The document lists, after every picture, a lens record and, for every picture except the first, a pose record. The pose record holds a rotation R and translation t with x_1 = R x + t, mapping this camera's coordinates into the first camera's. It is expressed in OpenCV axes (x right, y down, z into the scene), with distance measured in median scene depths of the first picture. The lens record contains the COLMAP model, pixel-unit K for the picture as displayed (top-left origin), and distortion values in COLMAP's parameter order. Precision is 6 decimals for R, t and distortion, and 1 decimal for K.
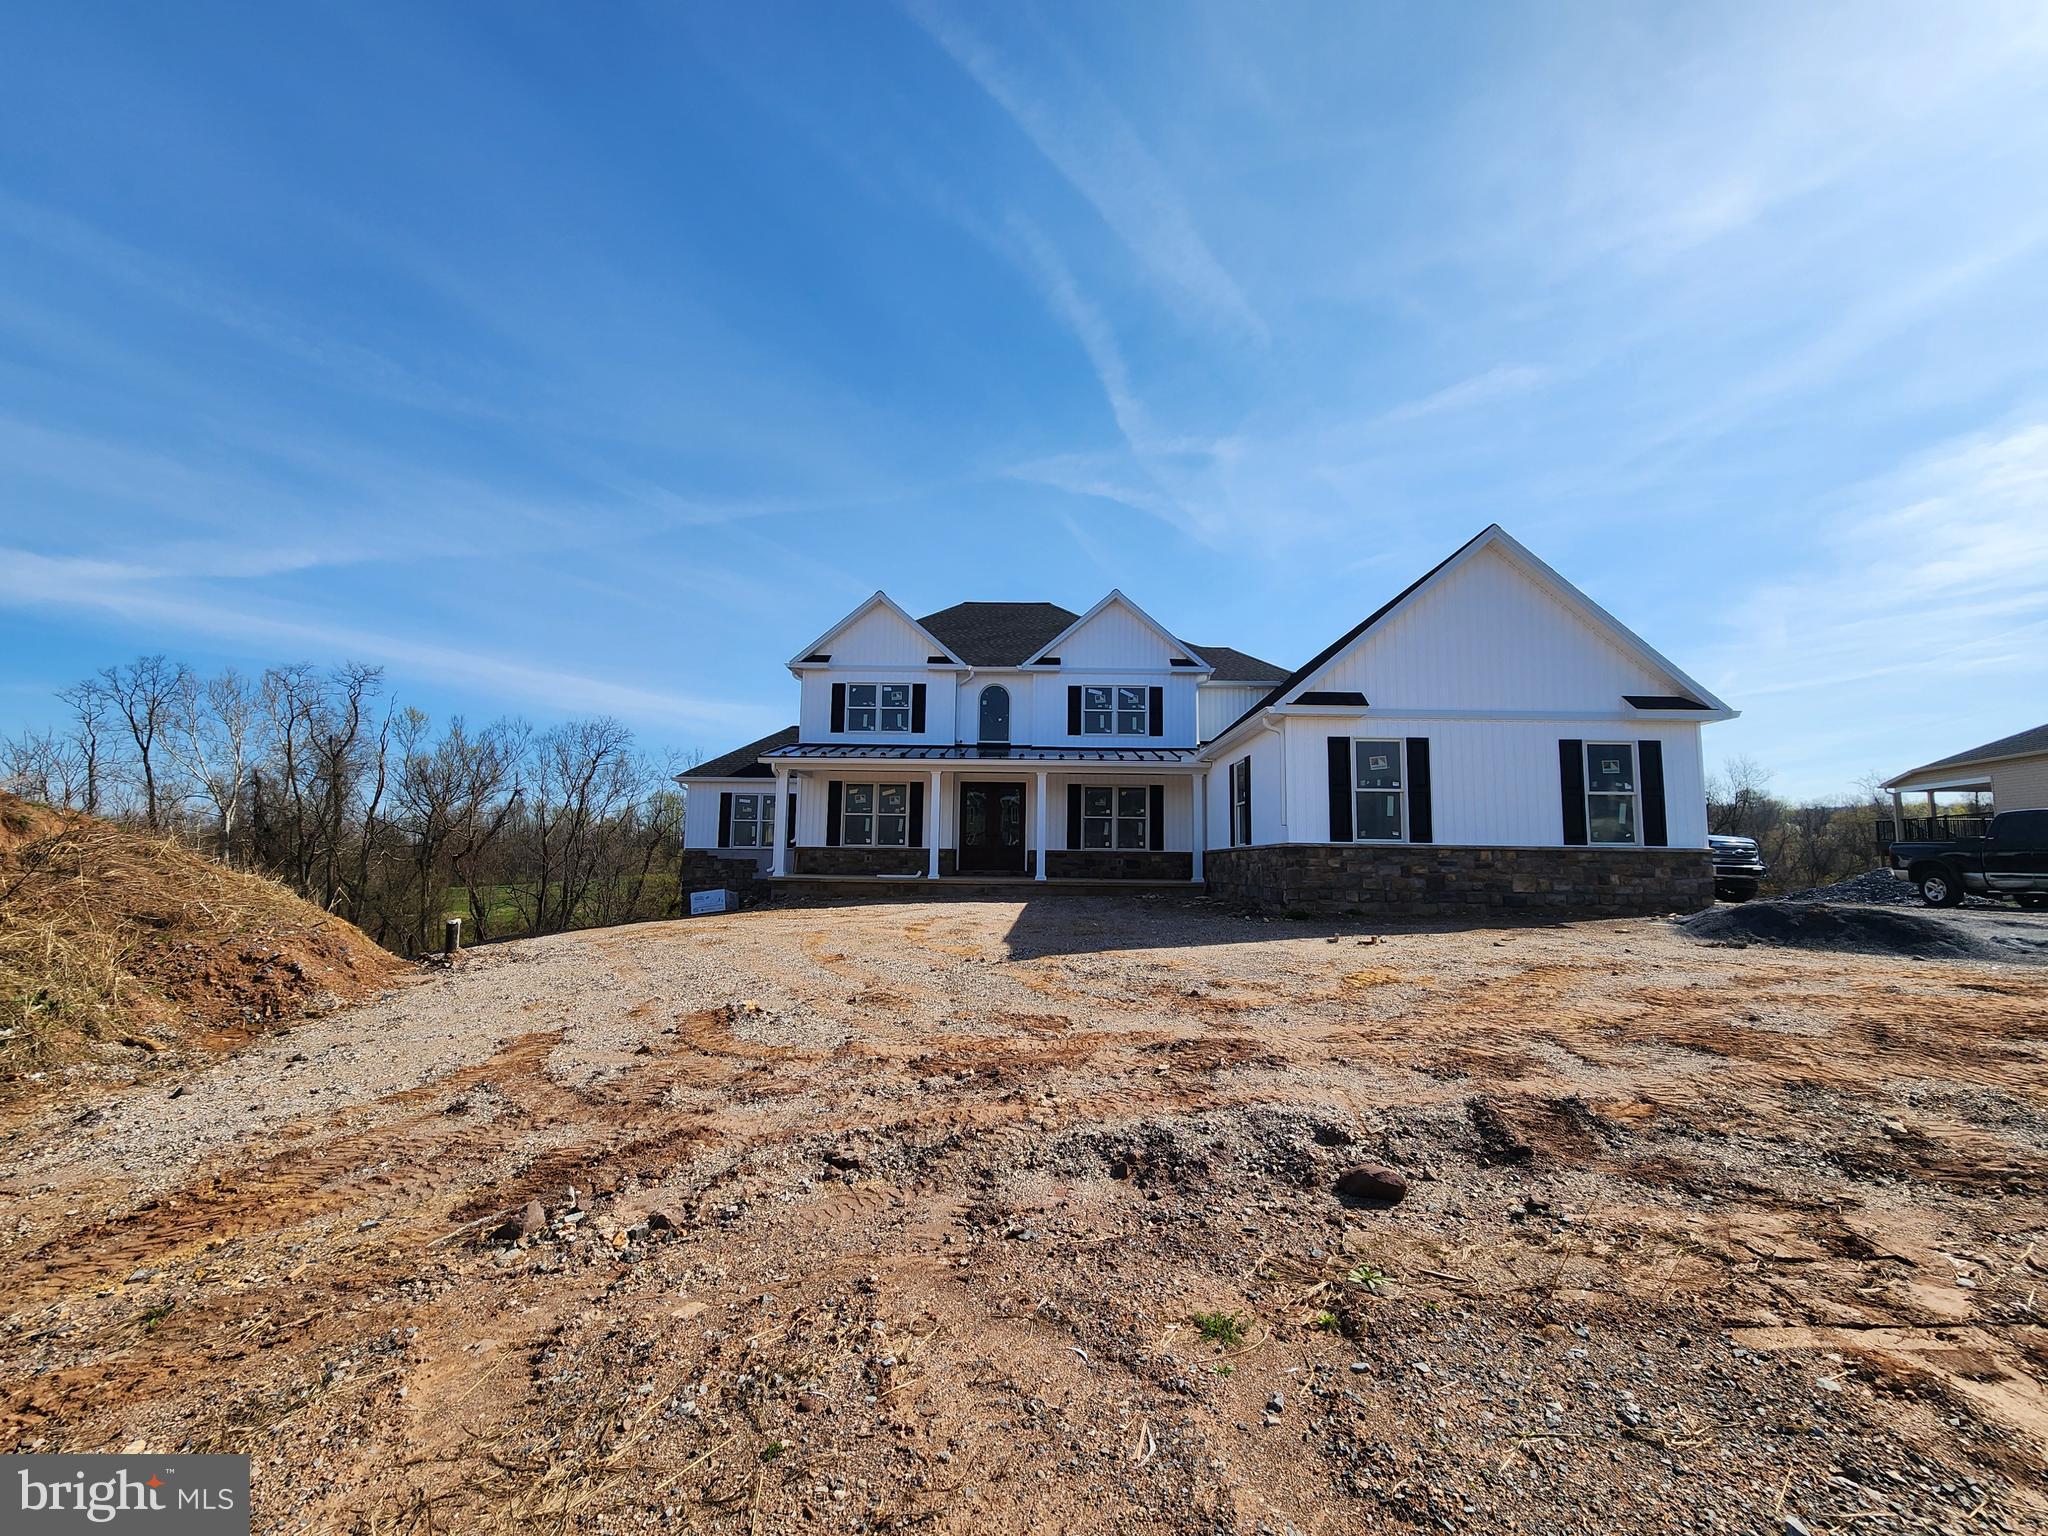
lens RADIAL K [[838.3, 0, 1025.1], [0, 838.3, 777.6], [0, 0, 1]] dist [0.001842, 0.000465]
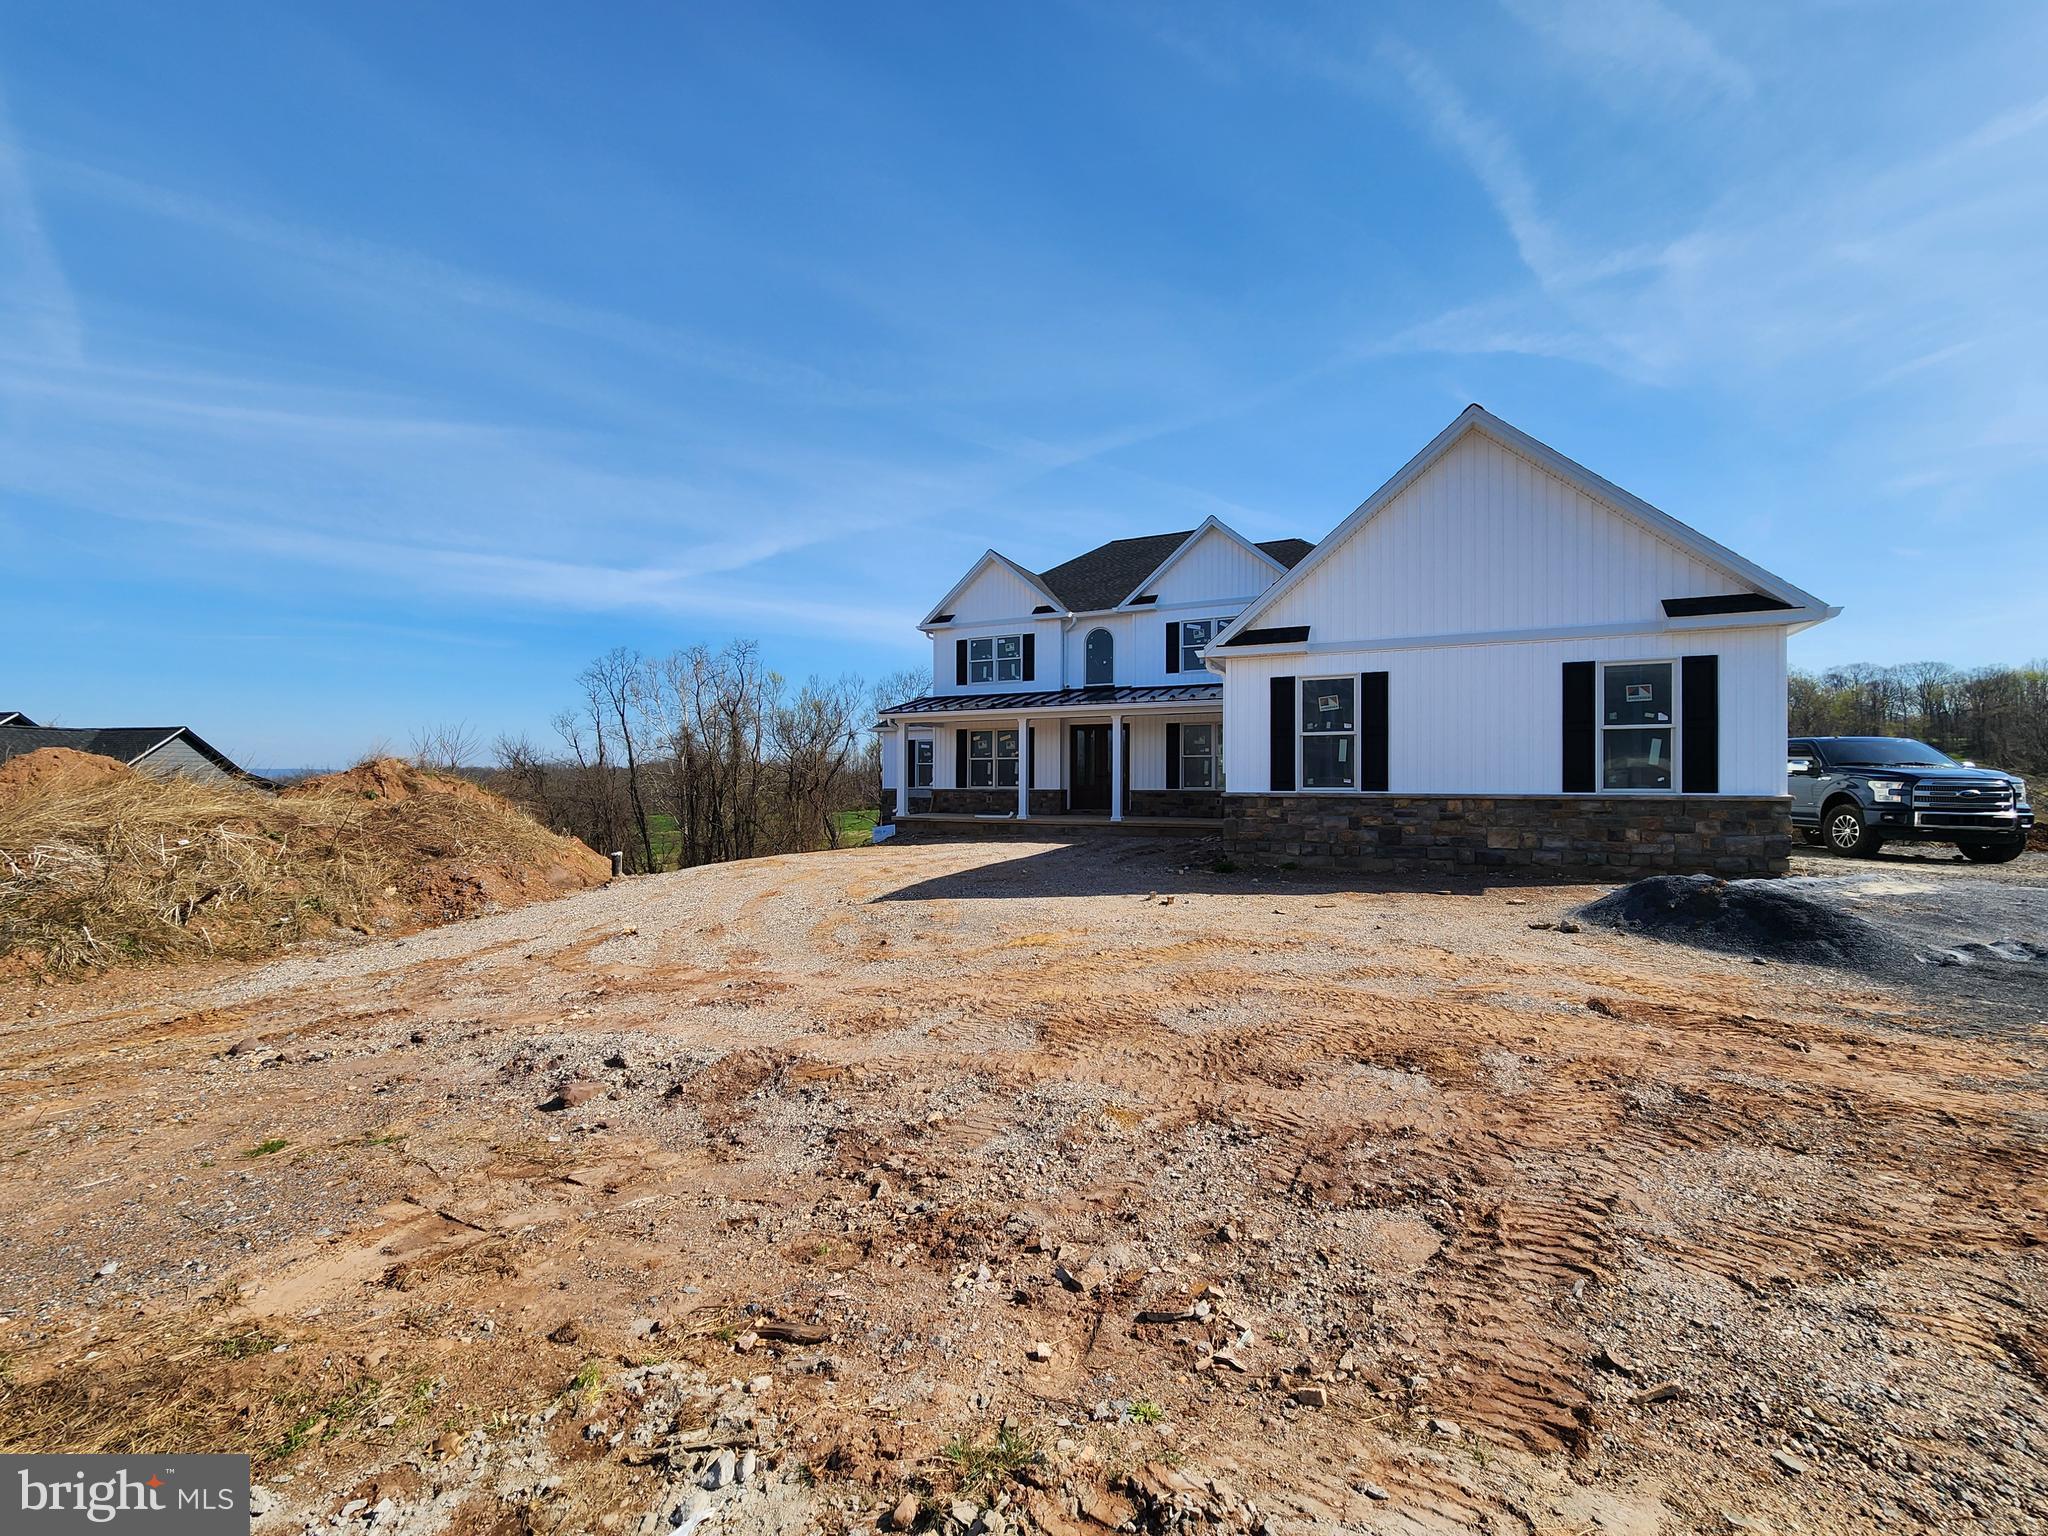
lens RADIAL K [[834.5, 0, 1024.5], [0, 834.5, 779.8], [0, 0, 1]] dist [0.003119, -0.002375]
pose [[0.910451, -0.013965, -0.413382, 0.500832], [0.052997, 0.995130, 0.083107, -0.027828], [0.410209, -0.097573, 0.906757, 0.043840]]
